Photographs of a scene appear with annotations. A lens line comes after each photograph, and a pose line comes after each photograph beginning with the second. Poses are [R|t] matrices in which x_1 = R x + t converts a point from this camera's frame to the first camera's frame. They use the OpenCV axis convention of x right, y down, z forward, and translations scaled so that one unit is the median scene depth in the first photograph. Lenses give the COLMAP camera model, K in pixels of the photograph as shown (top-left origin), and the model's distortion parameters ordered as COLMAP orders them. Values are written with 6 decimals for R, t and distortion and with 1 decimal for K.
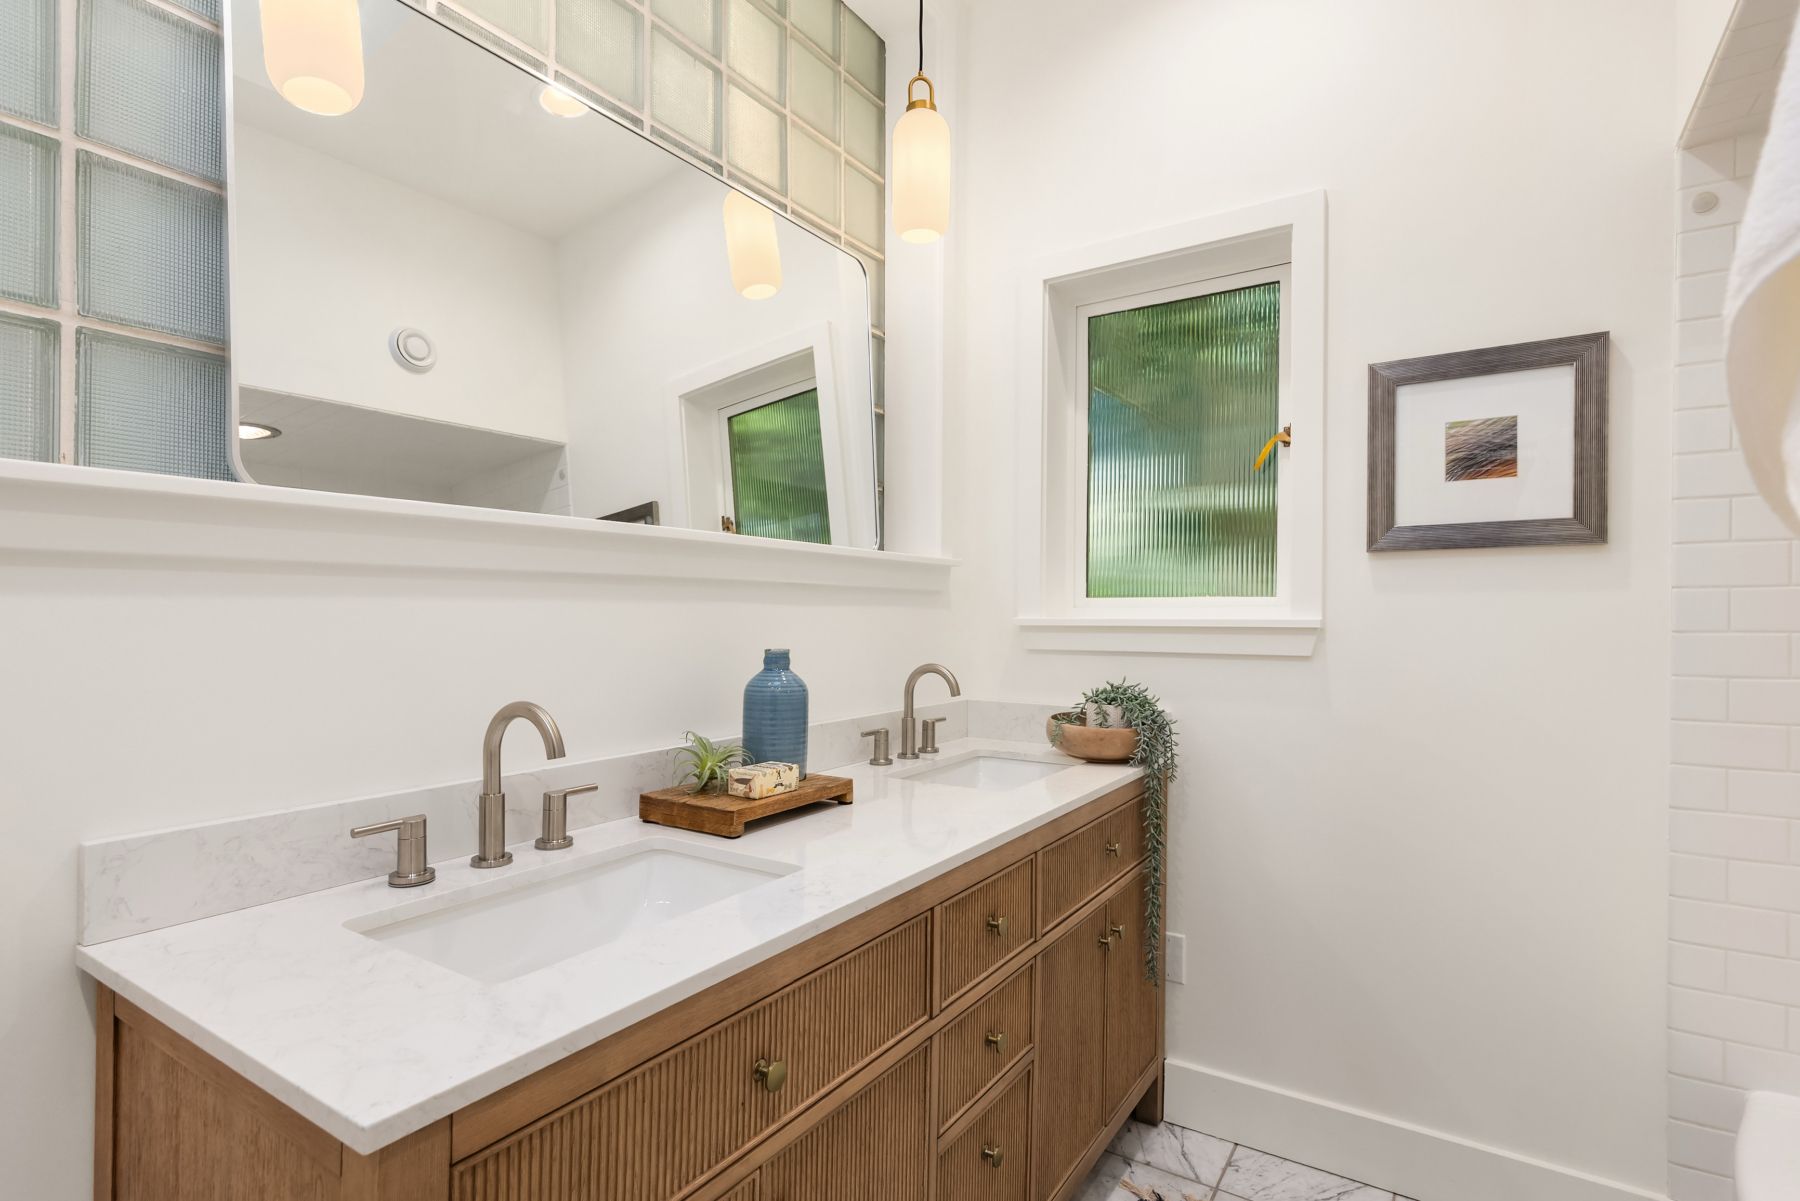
lens RADIAL K [[890.6, 0, 899.2], [0, 890.6, 608.2], [0, 0, 1]] dist [0.003113, 0.003204]
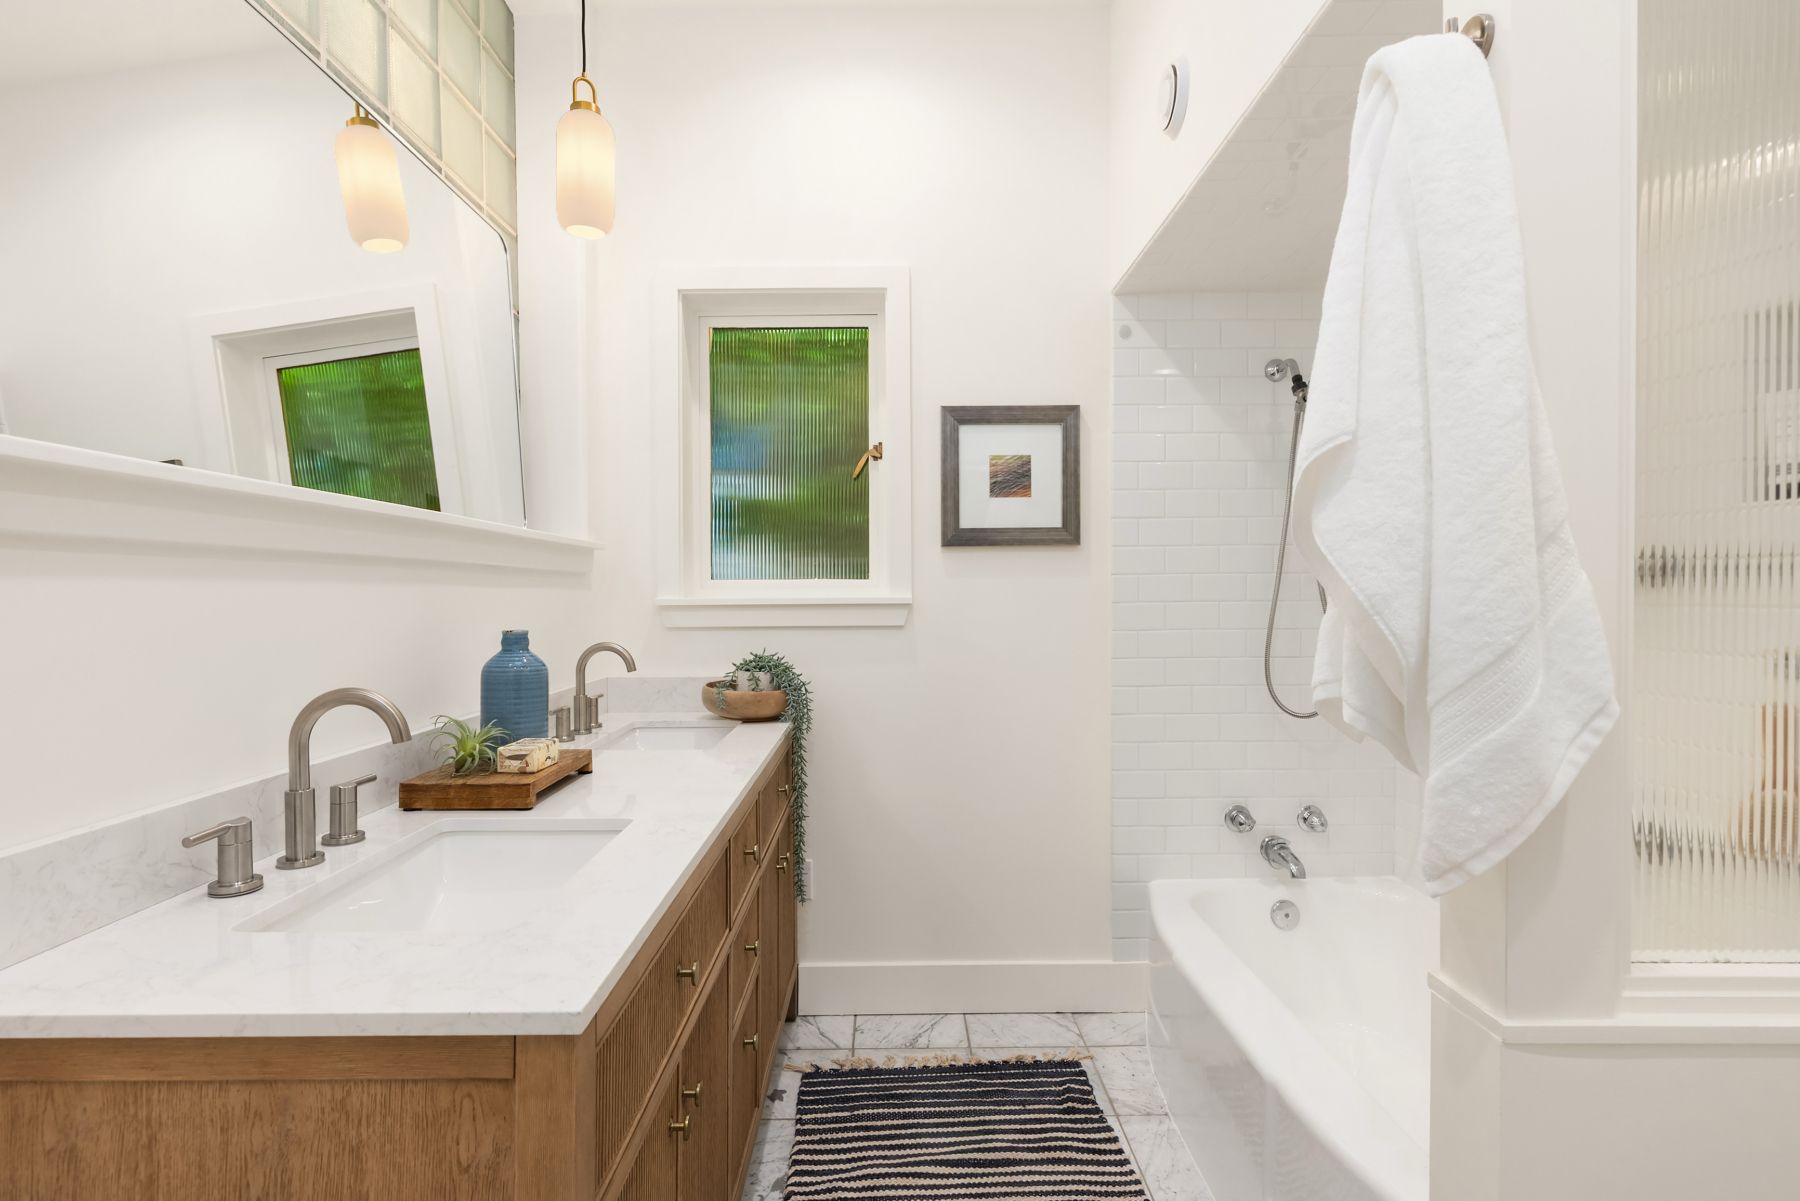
lens RADIAL K [[890.6, 0, 905.1], [0, 890.6, 595.7], [0, 0, 1]] dist [0.003113, 0.003204]
pose [[0.828244, -0.007772, 0.560314, -0.272751], [0.003999, 0.999960, 0.007959, 0.000177], [-0.560353, -0.004351, 0.828242, -0.078032]]
